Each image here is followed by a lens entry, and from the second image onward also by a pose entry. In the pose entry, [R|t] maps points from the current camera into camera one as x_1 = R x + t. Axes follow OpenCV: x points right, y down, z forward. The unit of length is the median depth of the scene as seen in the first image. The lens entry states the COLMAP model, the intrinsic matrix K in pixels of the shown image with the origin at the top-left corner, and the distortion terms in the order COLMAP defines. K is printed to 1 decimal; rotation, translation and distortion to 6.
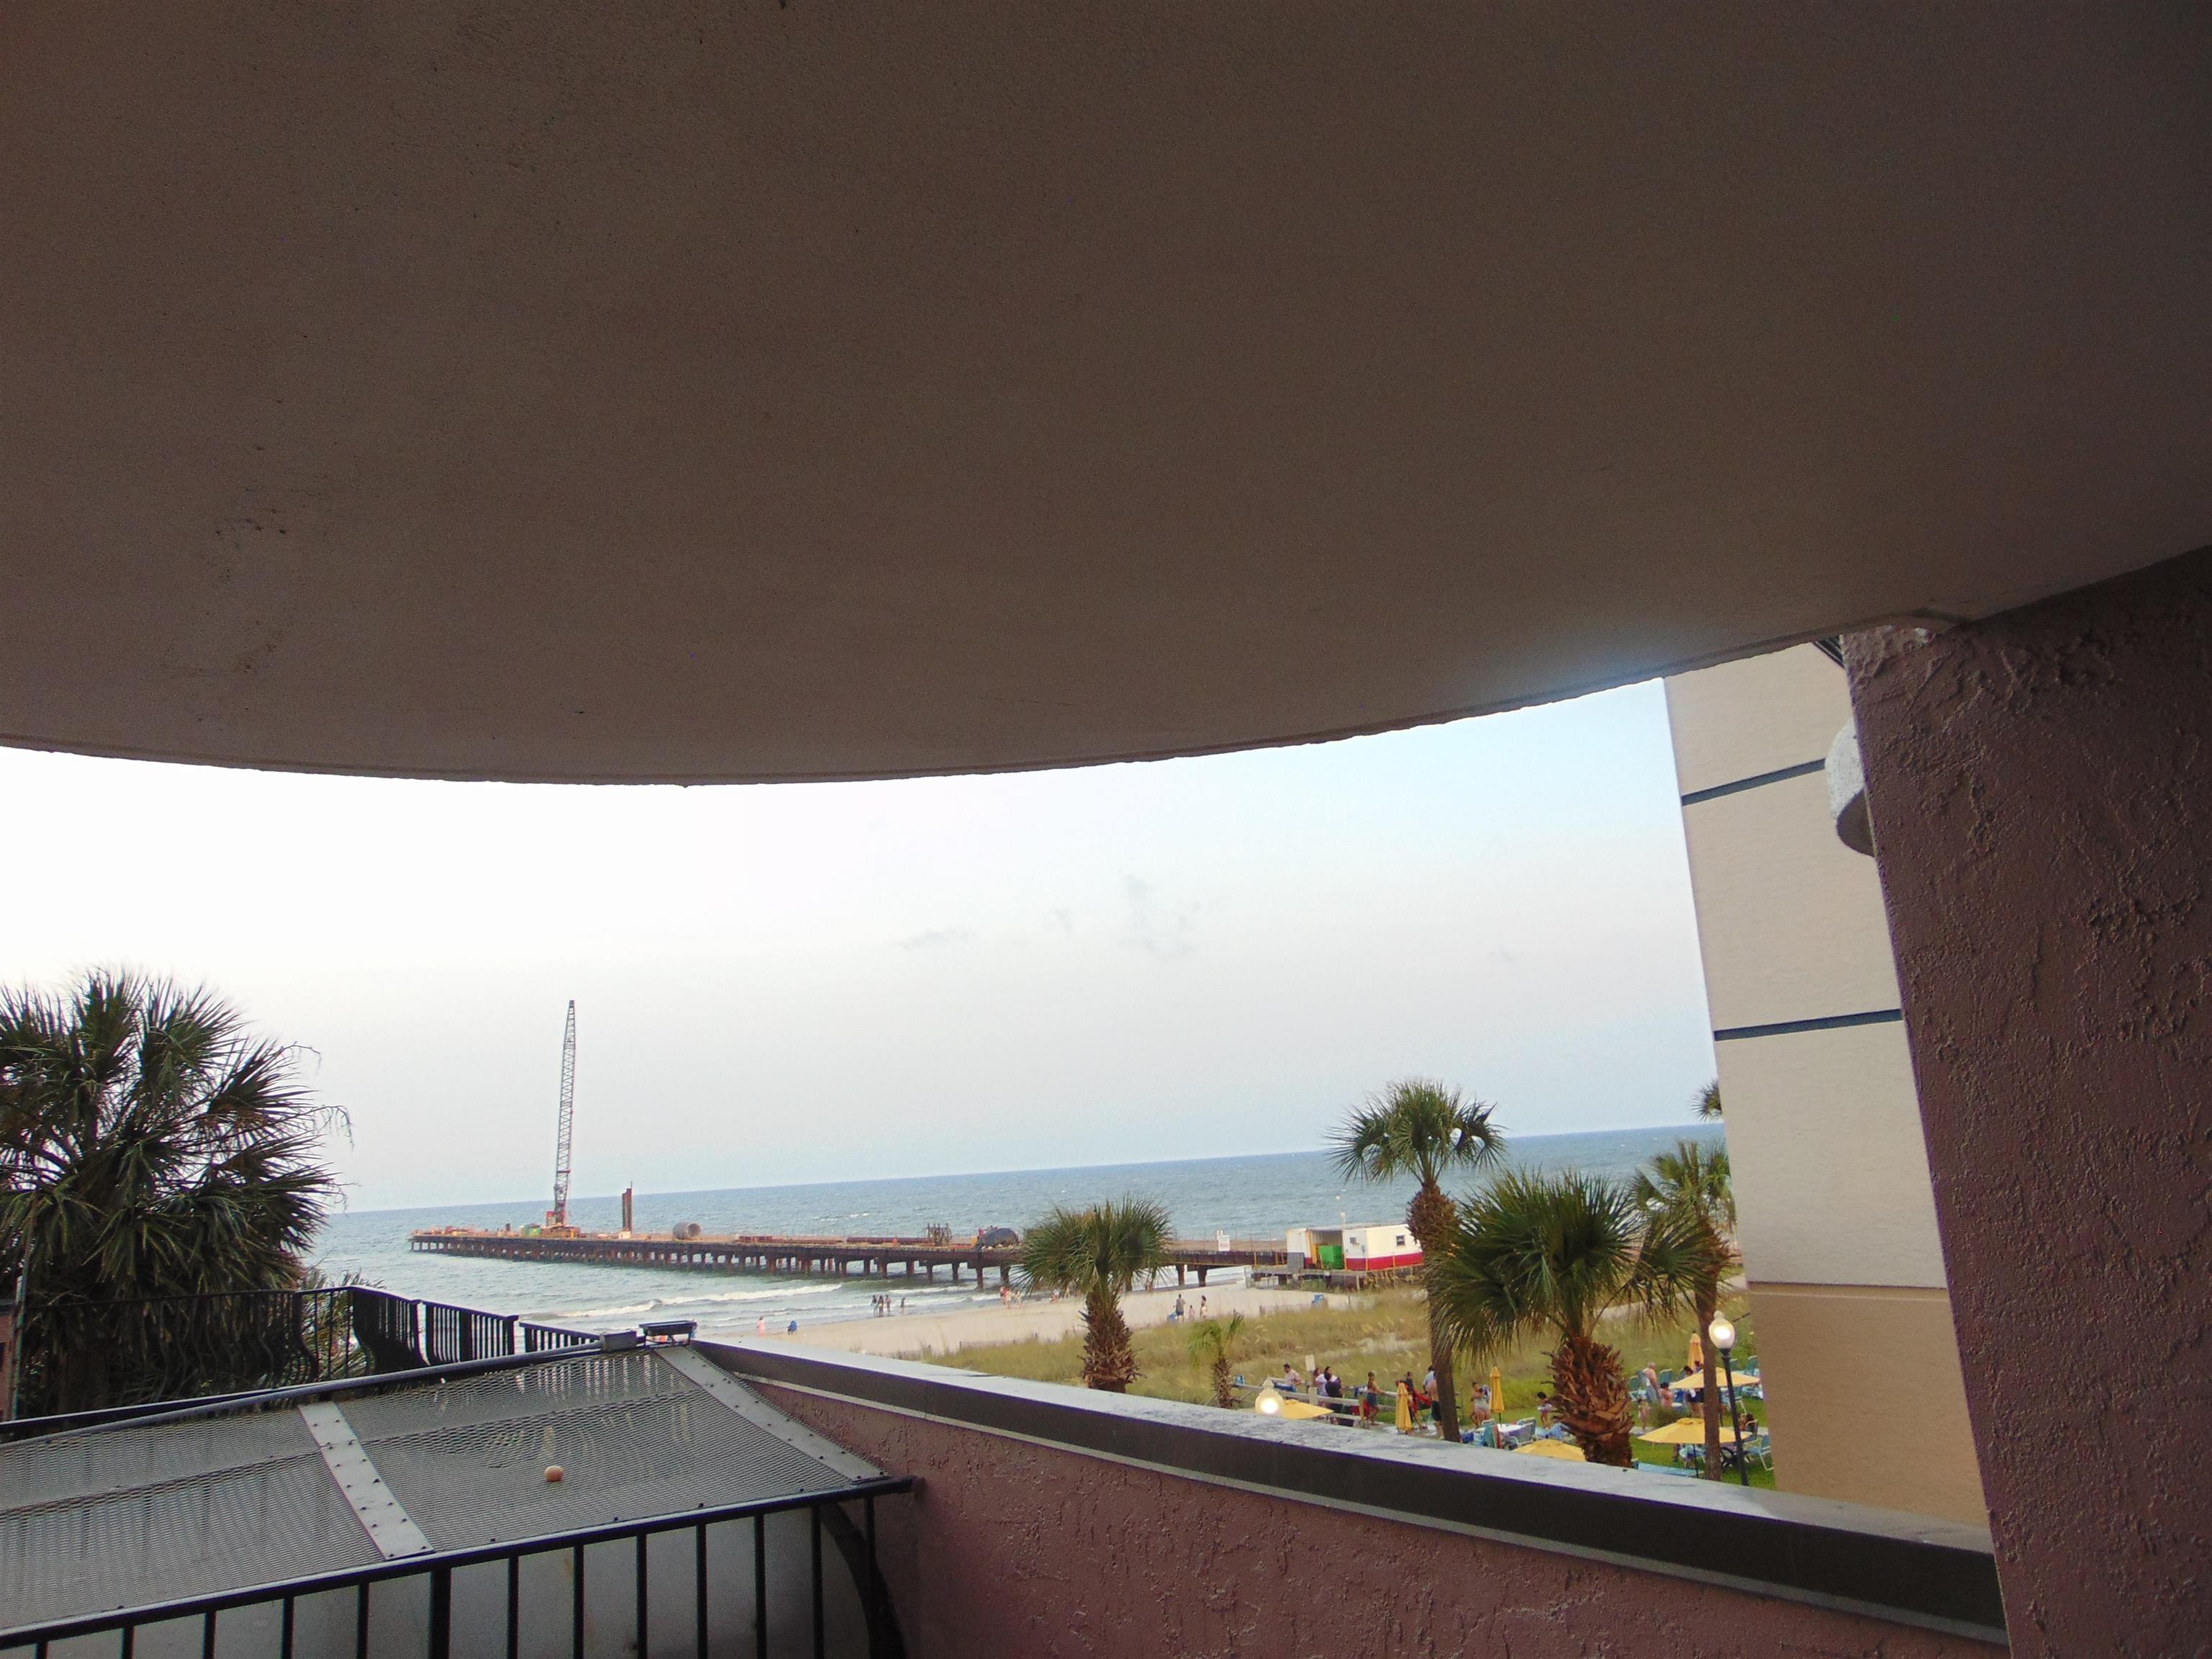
lens RADIAL K [[1601.9, 0, 1106.0], [0, 1601.9, 829.5], [0, 0, 1]] dist [0.003357, 0.000583]
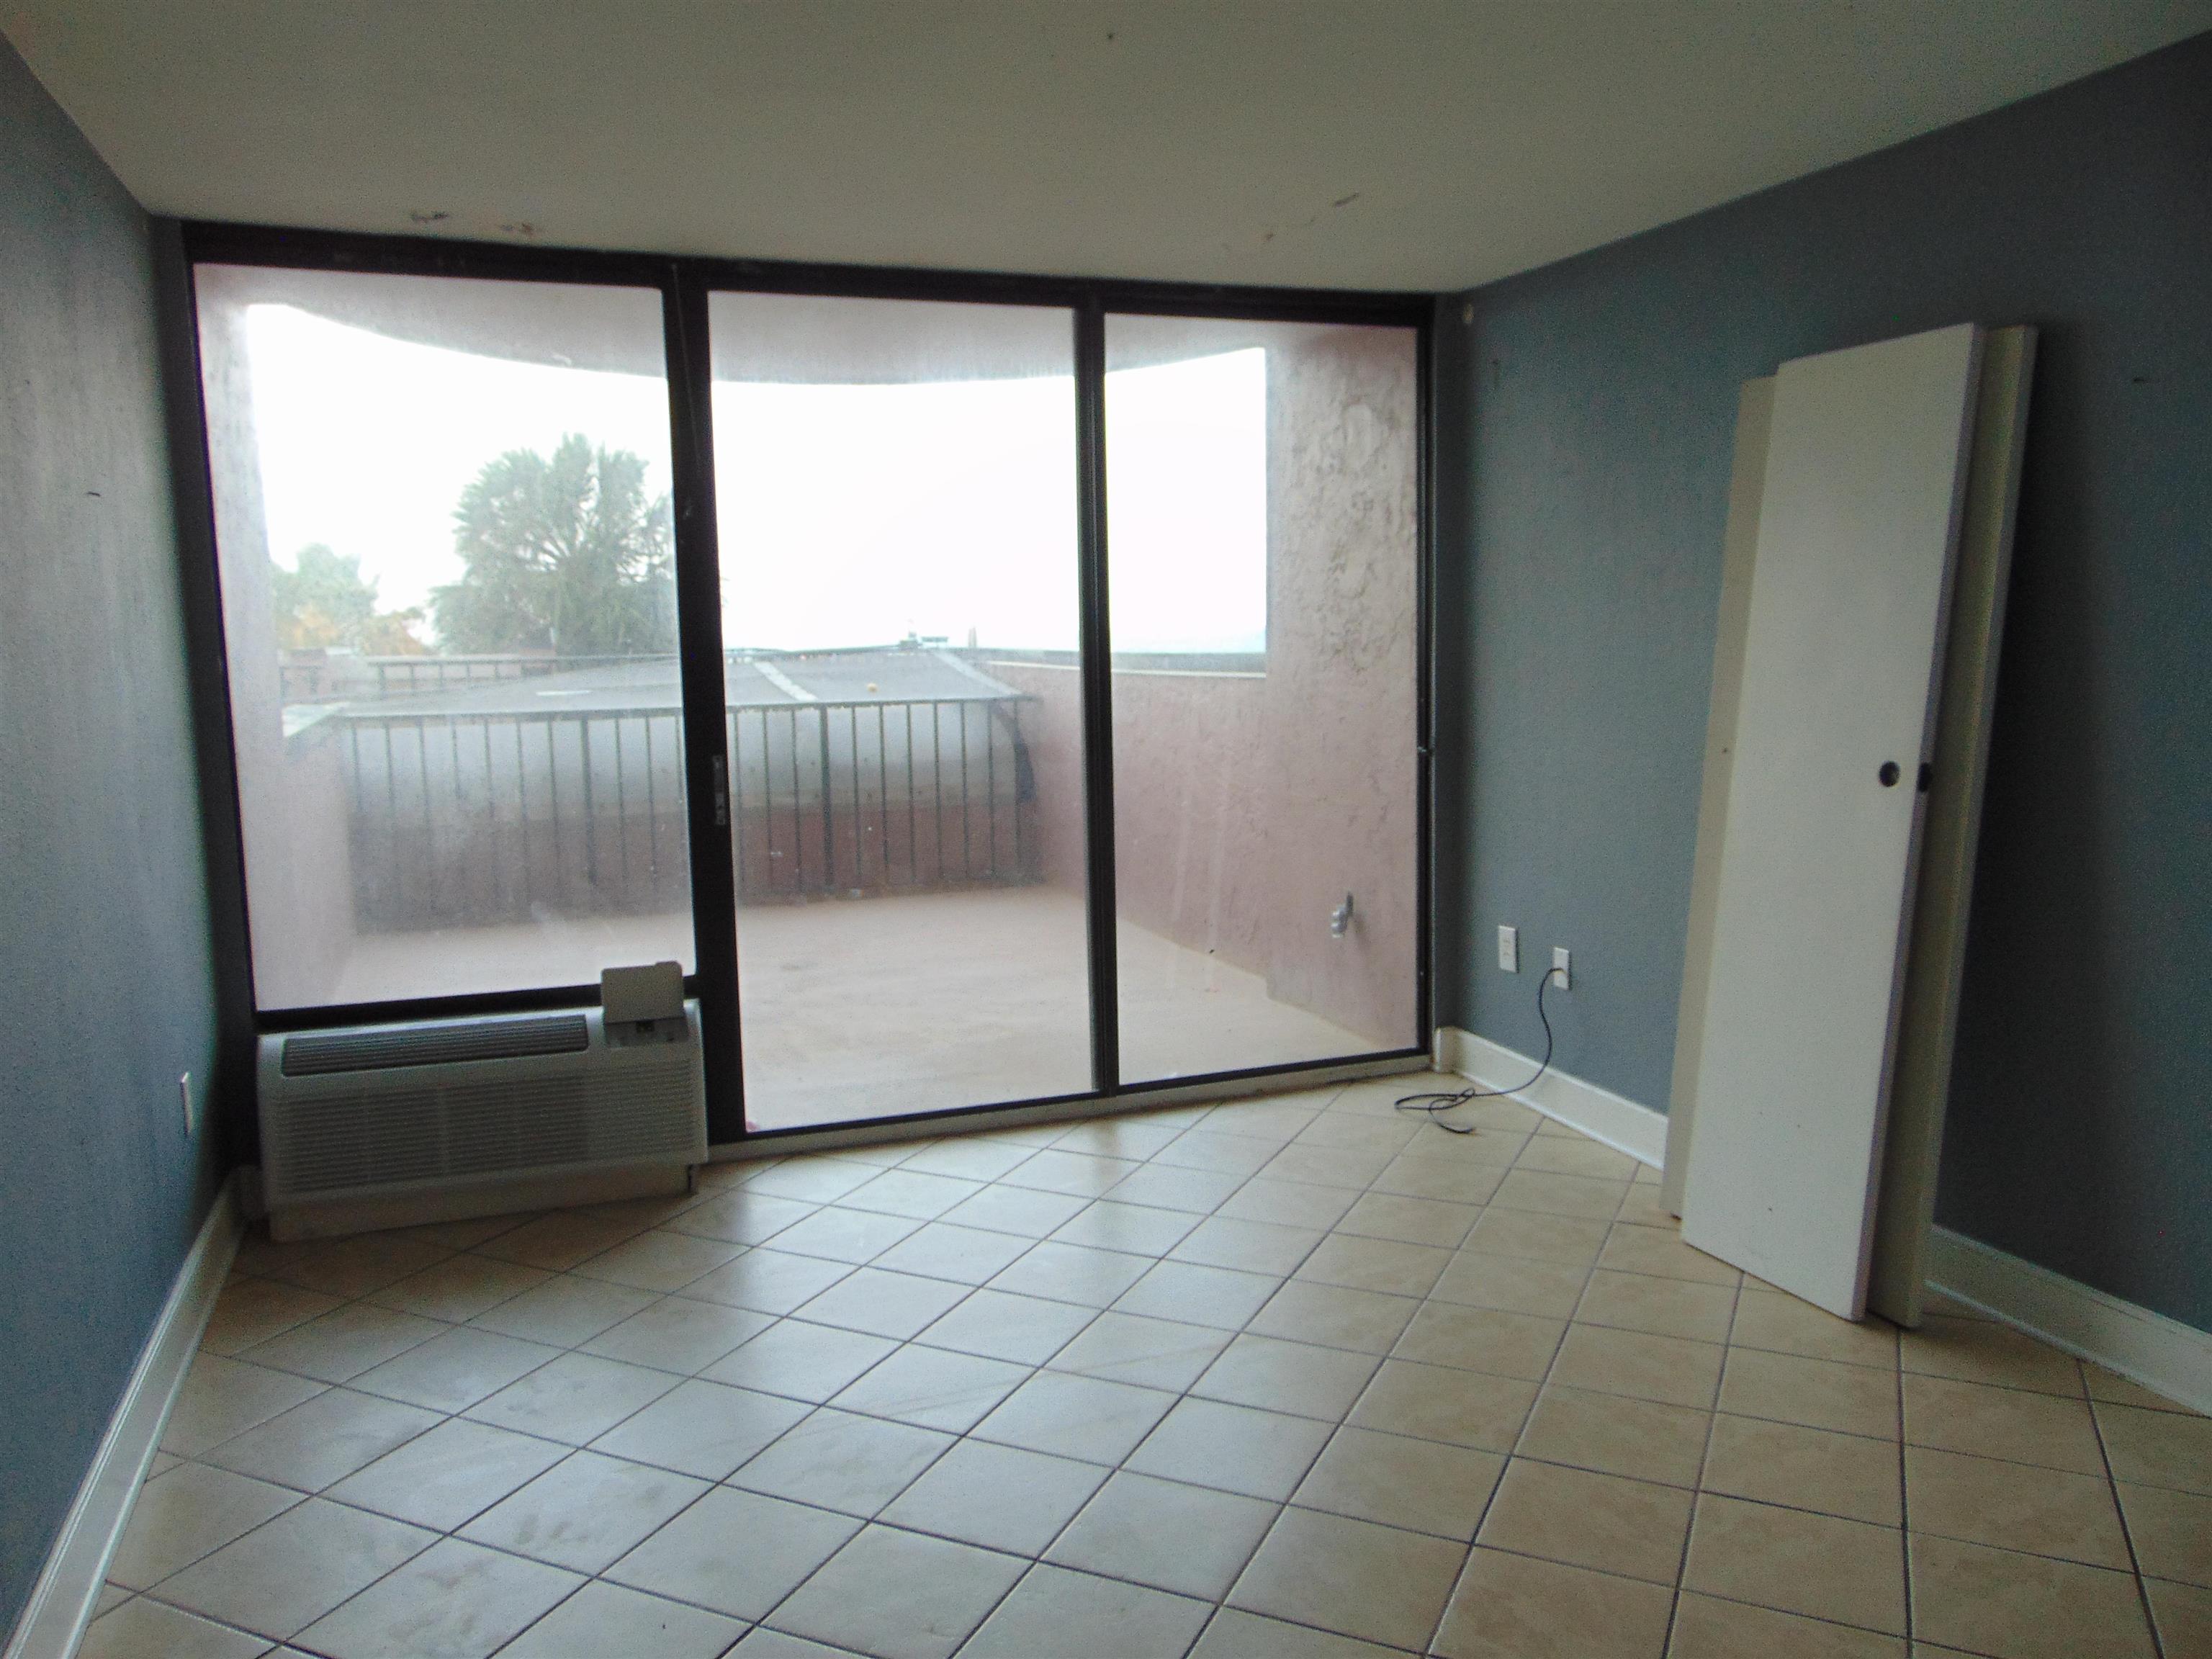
lens RADIAL K [[1631.0, 0, 1106.0], [0, 1631.0, 829.5], [0, 0, 1]] dist [0.000217, -0.000190]
pose [[0.978241, 0.071305, -0.194832, 0.126788], [-0.004006, 0.945401, 0.325885, -0.037578], [0.207431, -0.318014, 0.925116, -0.319144]]
